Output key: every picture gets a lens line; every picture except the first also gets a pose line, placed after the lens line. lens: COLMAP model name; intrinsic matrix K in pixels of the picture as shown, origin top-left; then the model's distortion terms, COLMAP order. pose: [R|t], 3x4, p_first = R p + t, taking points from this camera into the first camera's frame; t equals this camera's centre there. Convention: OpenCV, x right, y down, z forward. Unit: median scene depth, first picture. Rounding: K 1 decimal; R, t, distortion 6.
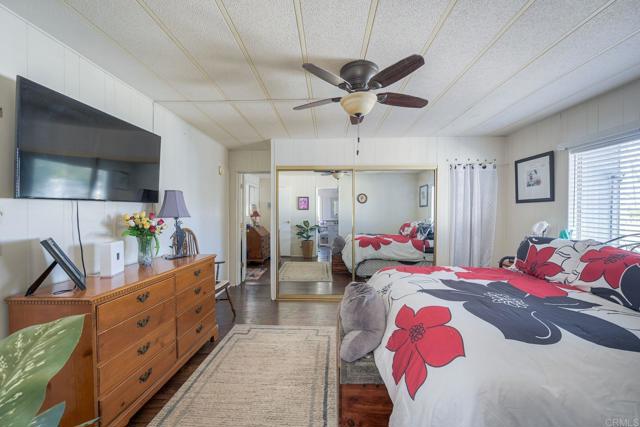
lens RADIAL K [[254.2, 0, 320.6], [0, 254.2, 214.8], [0, 0, 1]] dist [0.000188, -0.001028]
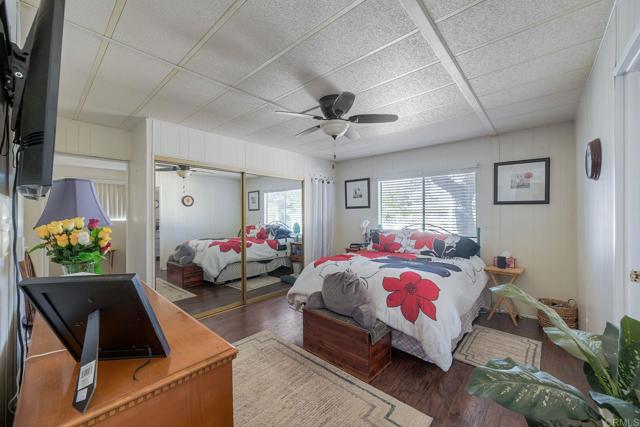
lens RADIAL K [[254.2, 0, 321.0], [0, 254.2, 212.5], [0, 0, 1]] dist [0.000188, -0.001028]
pose [[0.638814, 0.002867, 0.769356, -0.483218], [0.014706, 0.999765, -0.015936, -0.001057], [-0.769221, 0.021494, 0.638621, 0.153775]]
